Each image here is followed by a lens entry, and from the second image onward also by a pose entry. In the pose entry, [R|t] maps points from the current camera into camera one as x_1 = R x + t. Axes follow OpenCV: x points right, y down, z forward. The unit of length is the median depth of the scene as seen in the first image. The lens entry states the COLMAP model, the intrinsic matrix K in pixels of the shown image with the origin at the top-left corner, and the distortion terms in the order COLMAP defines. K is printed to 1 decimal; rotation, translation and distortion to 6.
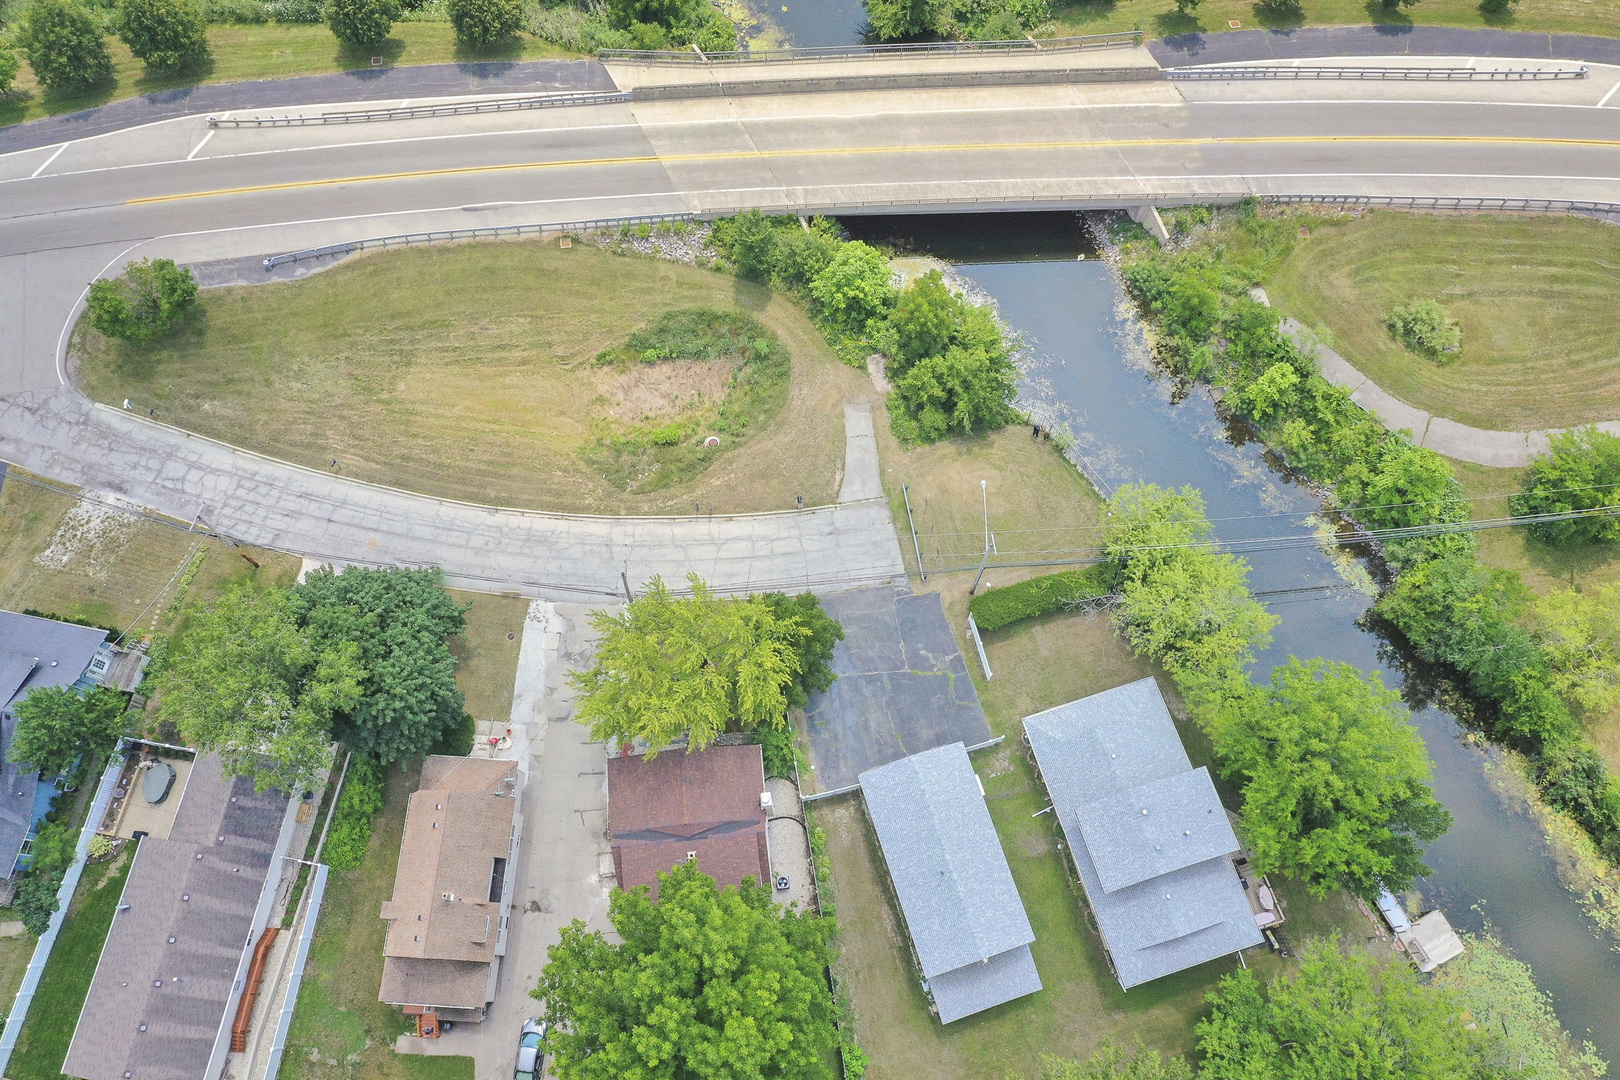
lens RADIAL K [[1277.8, 0, 808.0], [0, 1277.8, 540.5], [0, 0, 1]] dist [0.036006, -0.007985]
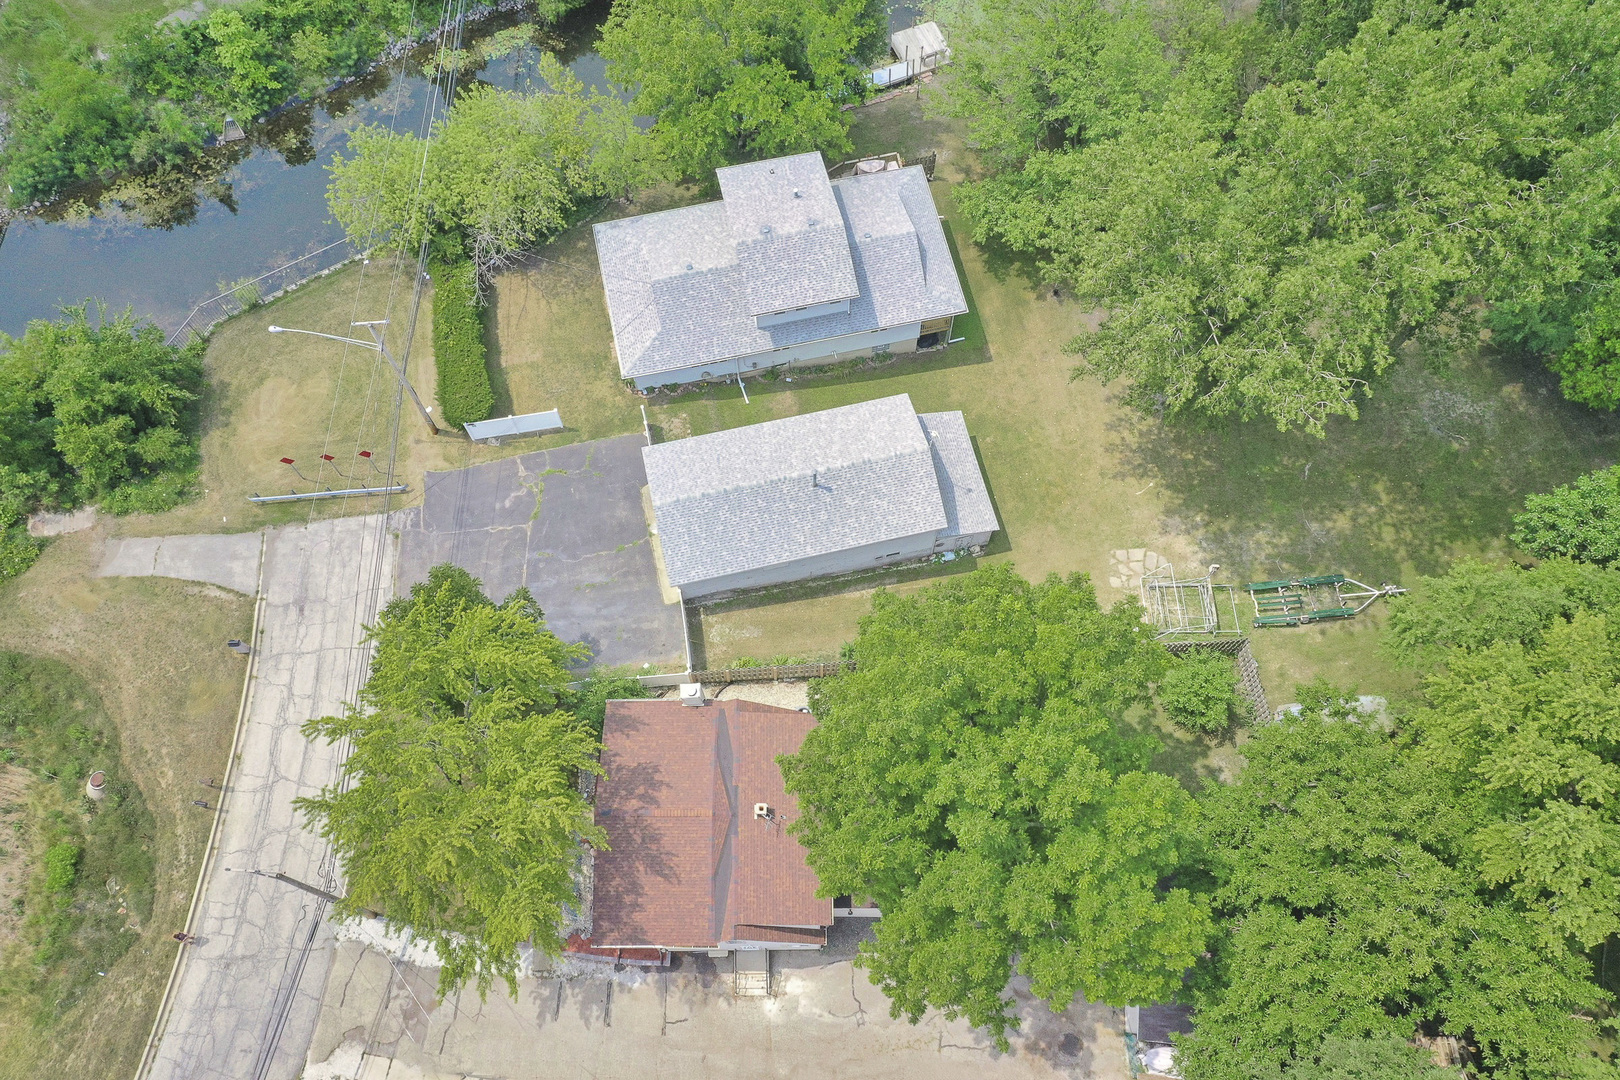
lens RADIAL K [[1277.8, 0, 808.0], [0, 1277.8, 540.5], [0, 0, 1]] dist [0.036006, -0.007985]
pose [[0.089854, -0.916558, 0.389676, -0.180157], [0.940859, 0.206446, 0.268633, 0.053664], [-0.326665, 0.342493, 0.880902, 0.307523]]
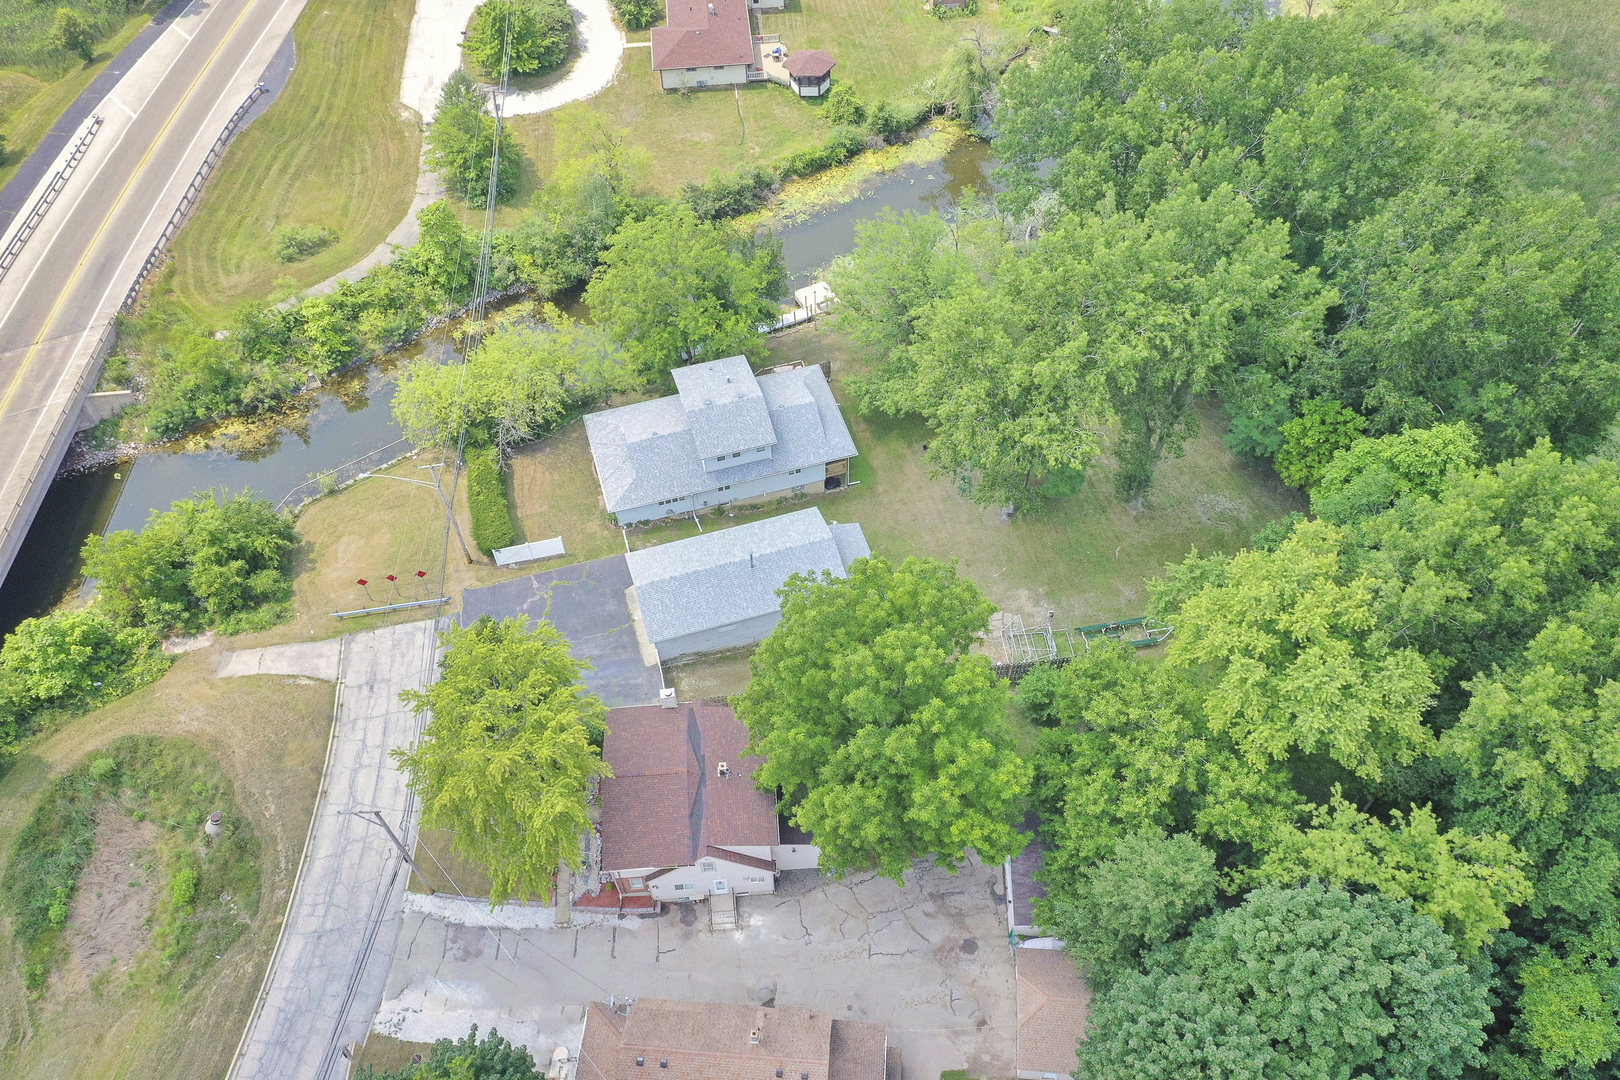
lens RADIAL K [[1282.3, 0, 804.5], [0, 1282.3, 537.4], [0, 0, 1]] dist [0.024201, 0.008998]
pose [[0.020853, -0.782879, 0.621824, -0.432717], [0.948779, 0.211612, 0.234604, 0.046108], [-0.315252, 0.585082, 0.747192, 0.180607]]
